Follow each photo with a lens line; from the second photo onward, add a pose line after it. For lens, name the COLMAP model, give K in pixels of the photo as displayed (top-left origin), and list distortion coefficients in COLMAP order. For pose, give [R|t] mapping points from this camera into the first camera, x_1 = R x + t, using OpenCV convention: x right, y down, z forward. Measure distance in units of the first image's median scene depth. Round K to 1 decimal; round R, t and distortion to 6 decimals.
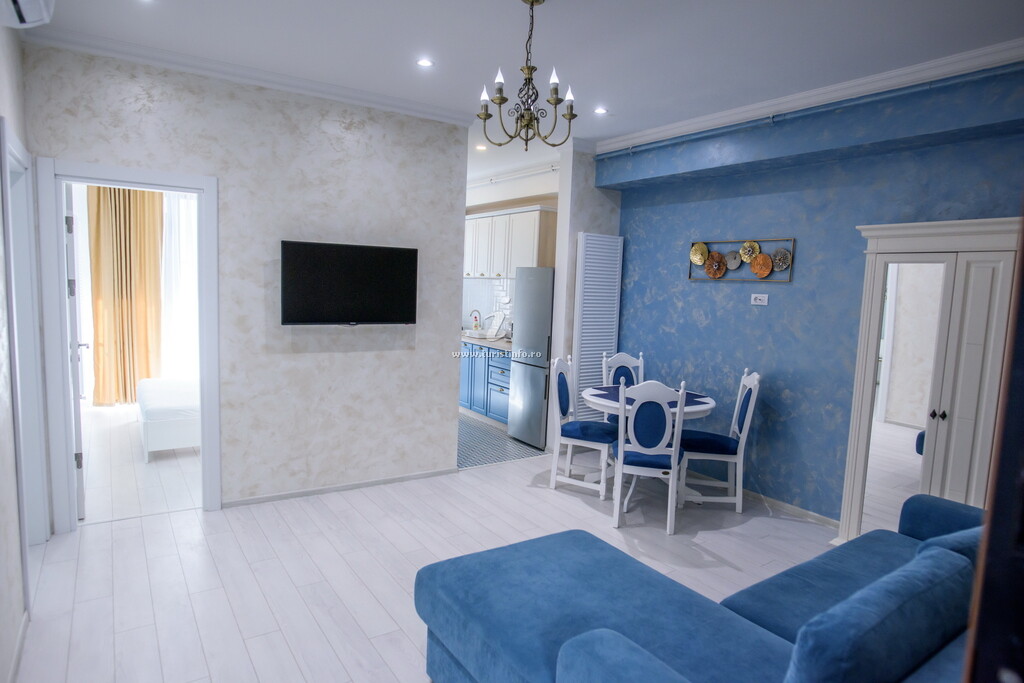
lens RADIAL K [[594.7, 0, 507.9], [0, 594.7, 341.0], [0, 0, 1]] dist [-0.020238, 0.005932]
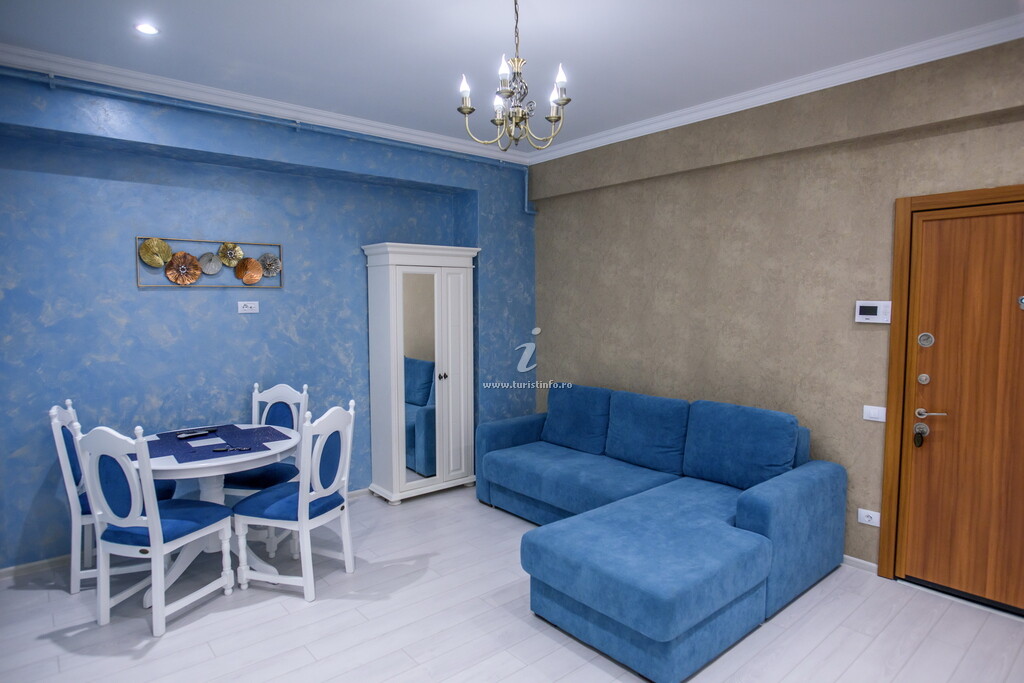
lens RADIAL K [[594.7, 0, 512.2], [0, 594.7, 339.5], [0, 0, 1]] dist [-0.020238, 0.005932]
pose [[-0.103856, -0.112069, 0.988258, -0.527617], [0.091004, 0.988393, 0.121648, -0.093361], [-0.990420, 0.102569, -0.092452, 0.668725]]
